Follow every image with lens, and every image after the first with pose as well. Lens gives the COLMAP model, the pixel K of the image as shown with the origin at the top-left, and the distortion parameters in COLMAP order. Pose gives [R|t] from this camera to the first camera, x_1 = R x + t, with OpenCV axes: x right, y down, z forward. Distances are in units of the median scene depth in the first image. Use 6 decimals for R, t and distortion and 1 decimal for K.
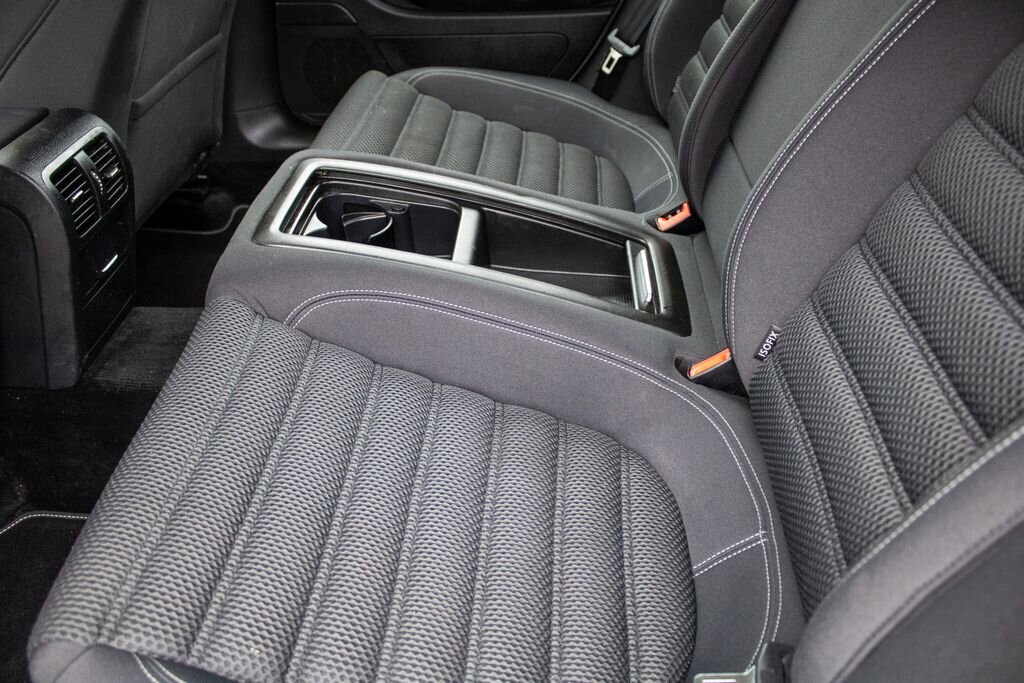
lens RADIAL K [[836.1, 0, 523.6], [0, 836.1, 334.5], [0, 0, 1]] dist [-0.174681, 0.135342]
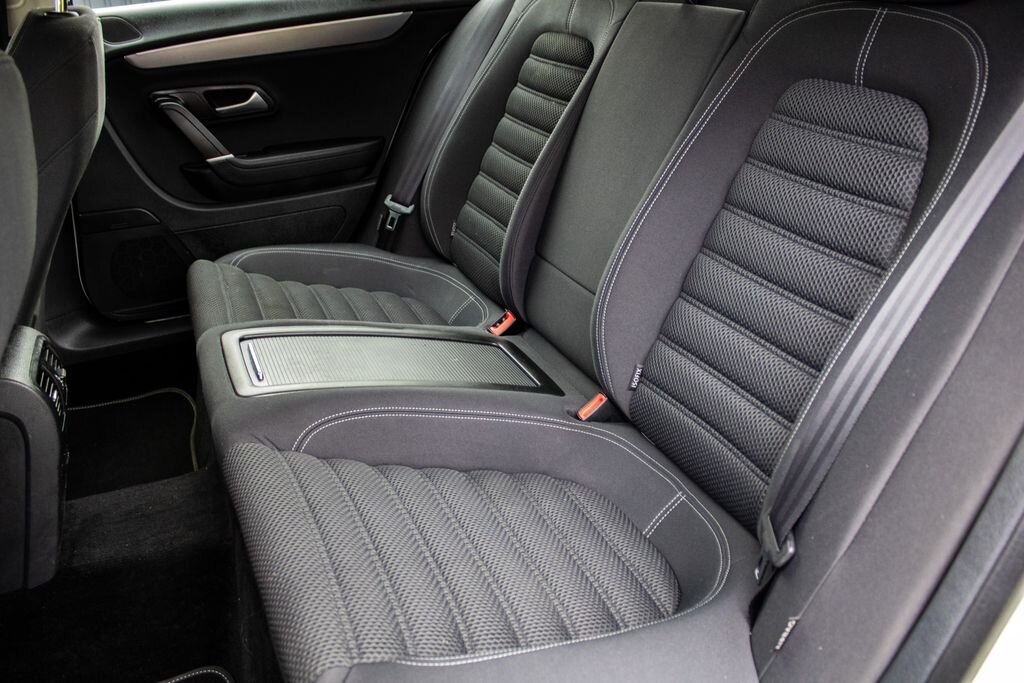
lens RADIAL K [[836.1, 0, 523.6], [0, 836.1, 334.5], [0, 0, 1]] dist [-0.174681, 0.135342]
pose [[0.894235, -0.199188, 0.400835, -0.330062], [0.267345, 0.955923, -0.121399, 0.045078], [-0.358986, 0.215720, 0.908072, -0.217840]]
